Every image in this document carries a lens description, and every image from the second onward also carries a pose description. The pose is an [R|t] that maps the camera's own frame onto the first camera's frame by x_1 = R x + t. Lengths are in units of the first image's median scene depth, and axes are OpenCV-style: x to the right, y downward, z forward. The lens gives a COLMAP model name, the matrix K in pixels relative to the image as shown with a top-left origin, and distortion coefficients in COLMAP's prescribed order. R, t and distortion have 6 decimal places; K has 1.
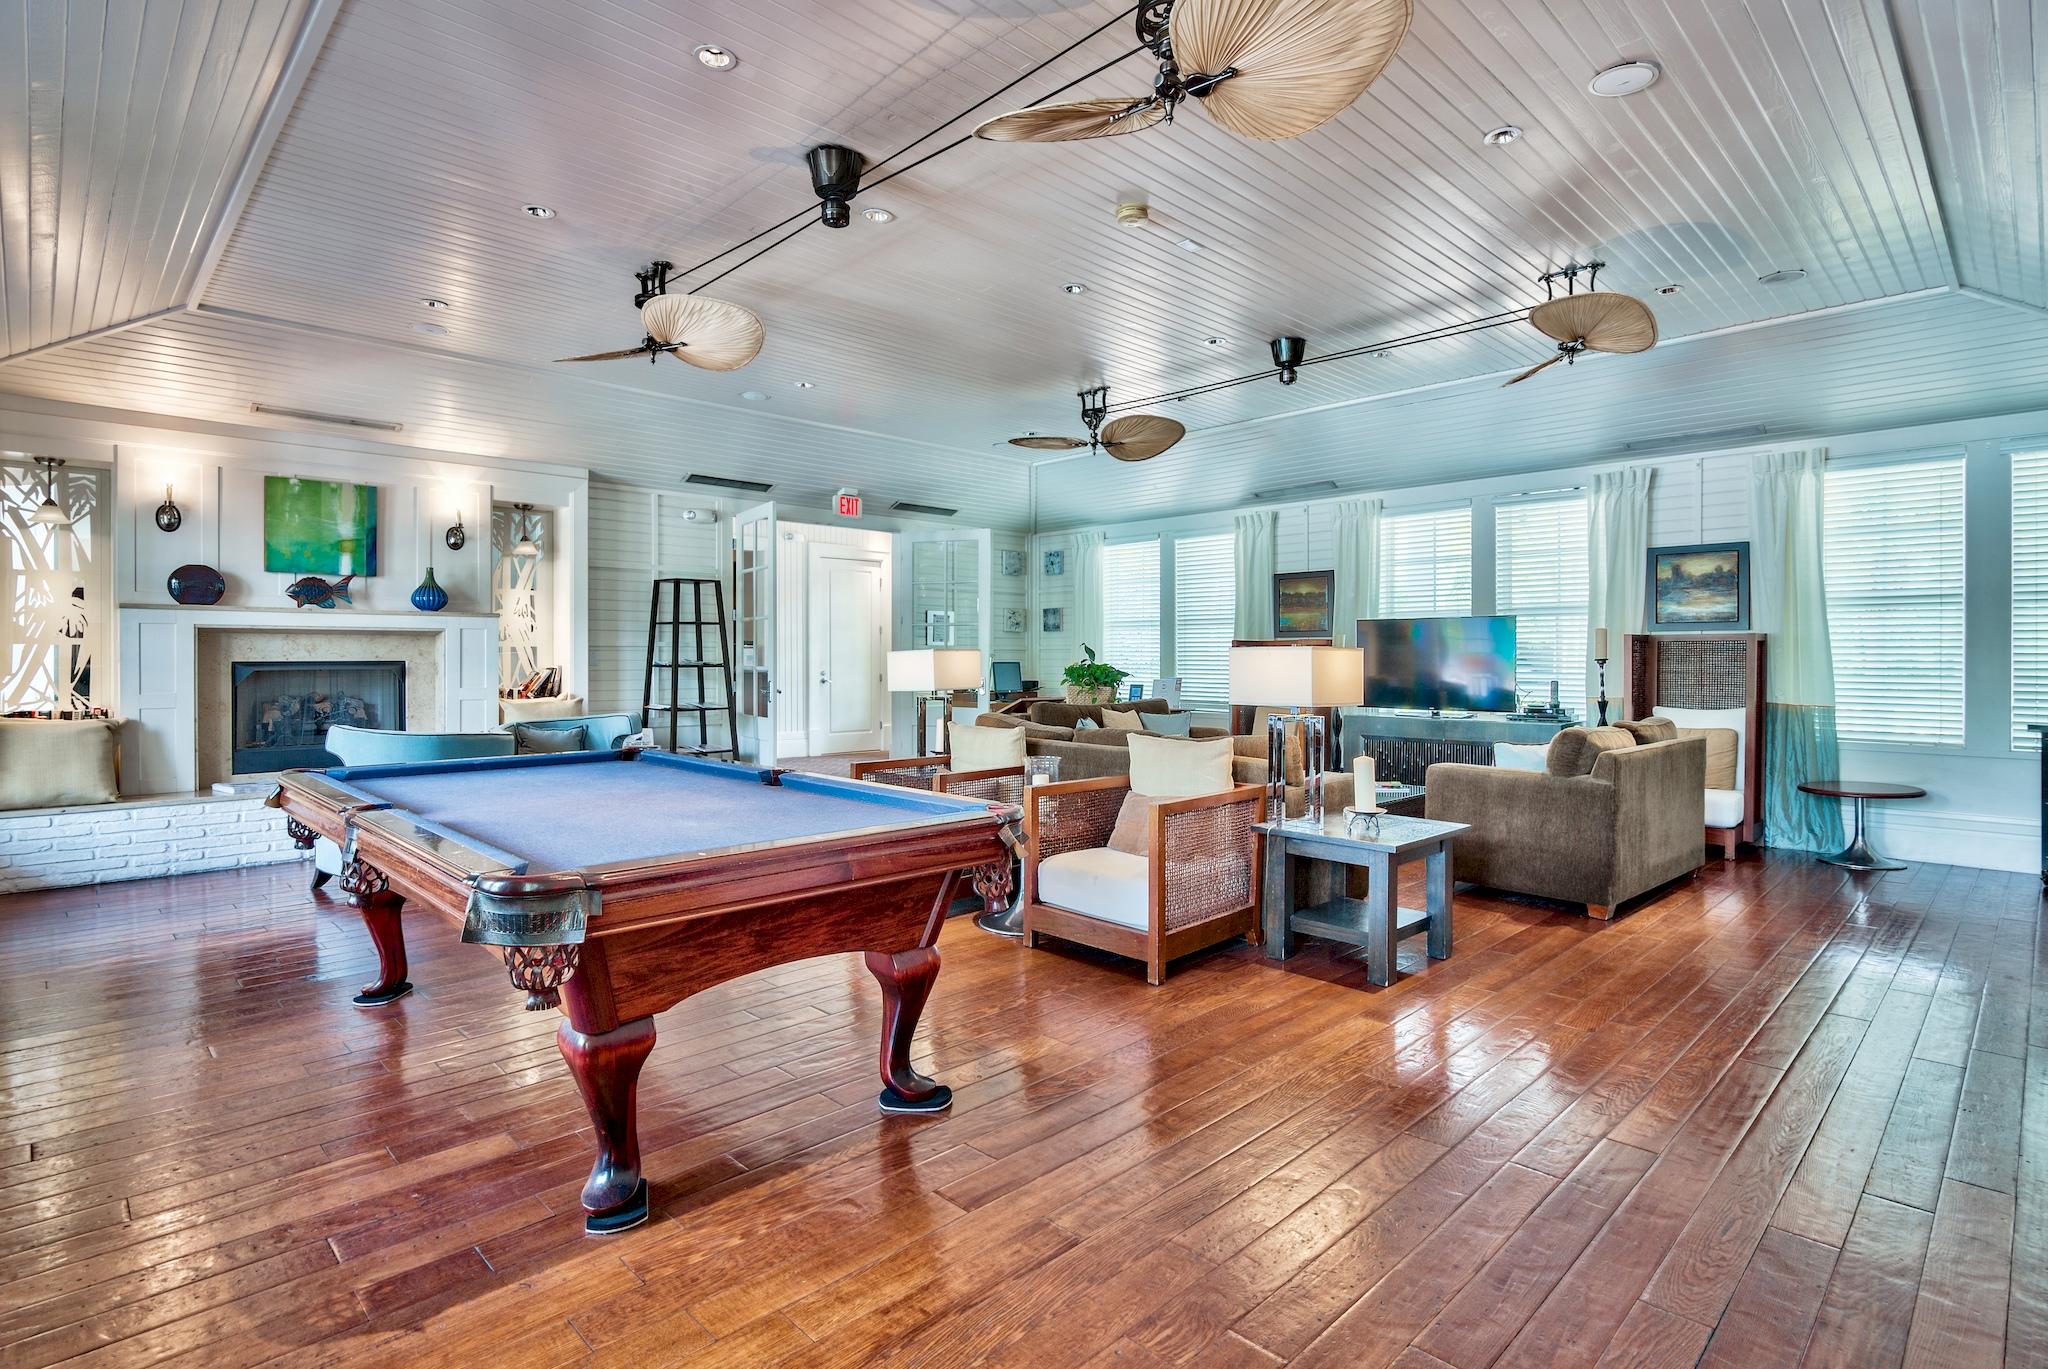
lens RADIAL K [[1010.8, 0, 1025.2], [0, 1010.8, 669.6], [0, 0, 1]] dist [-0.002030, -0.000179]
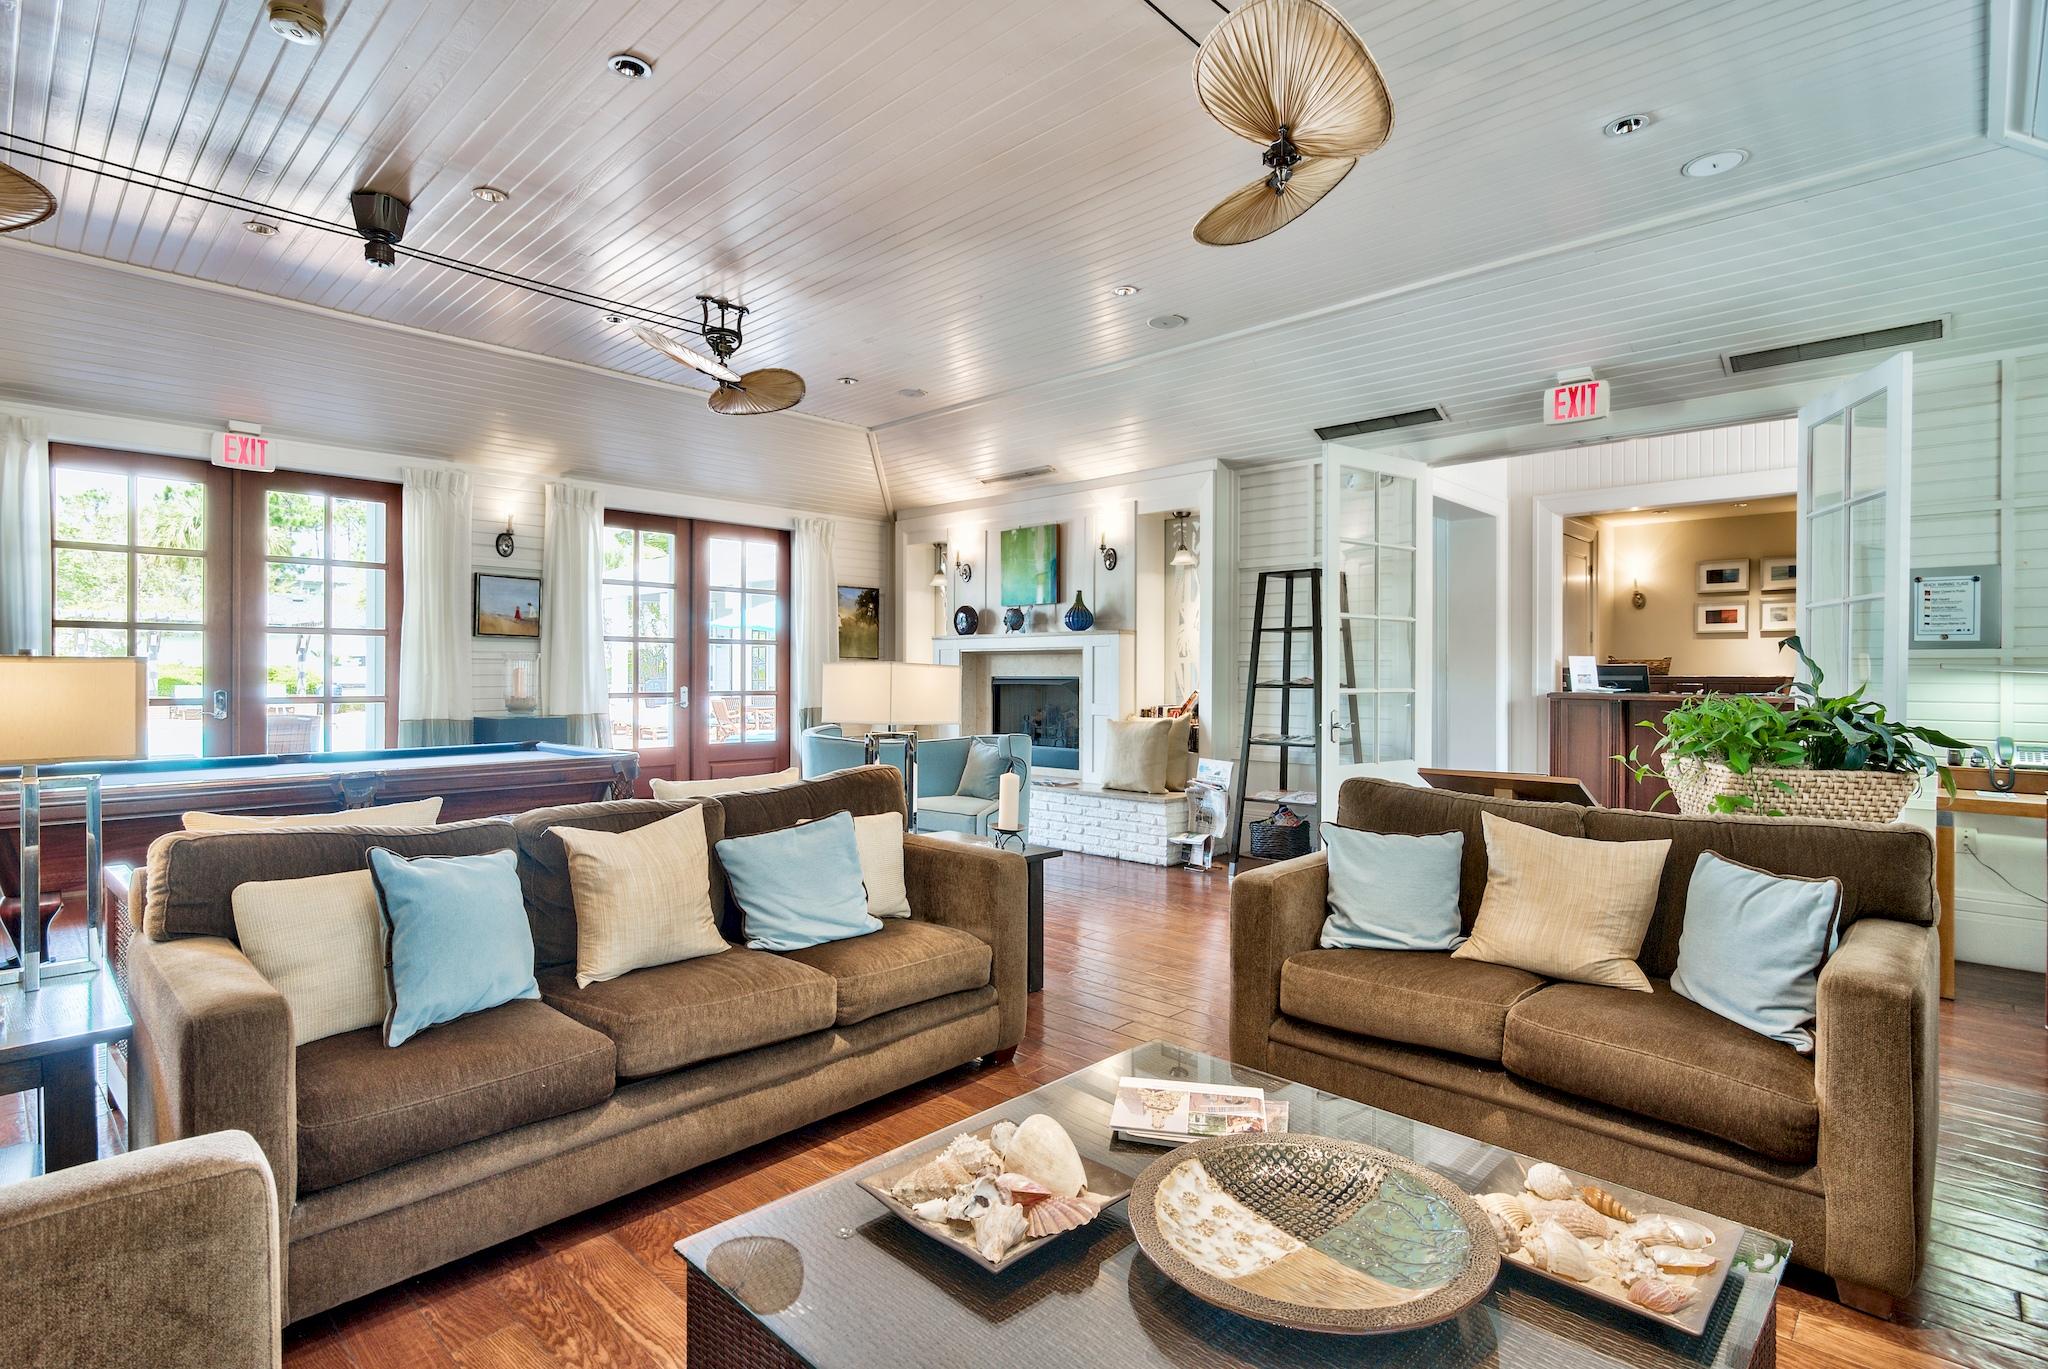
lens RADIAL K [[1010.8, 0, 1025.2], [0, 1010.8, 679.1], [0, 0, 1]] dist [-0.002030, -0.000179]
pose [[0.040652, 0.010765, -0.999115, 0.464792], [-0.012056, 0.999874, 0.010283, -0.016486], [0.999101, 0.011627, 0.040777, 0.866570]]
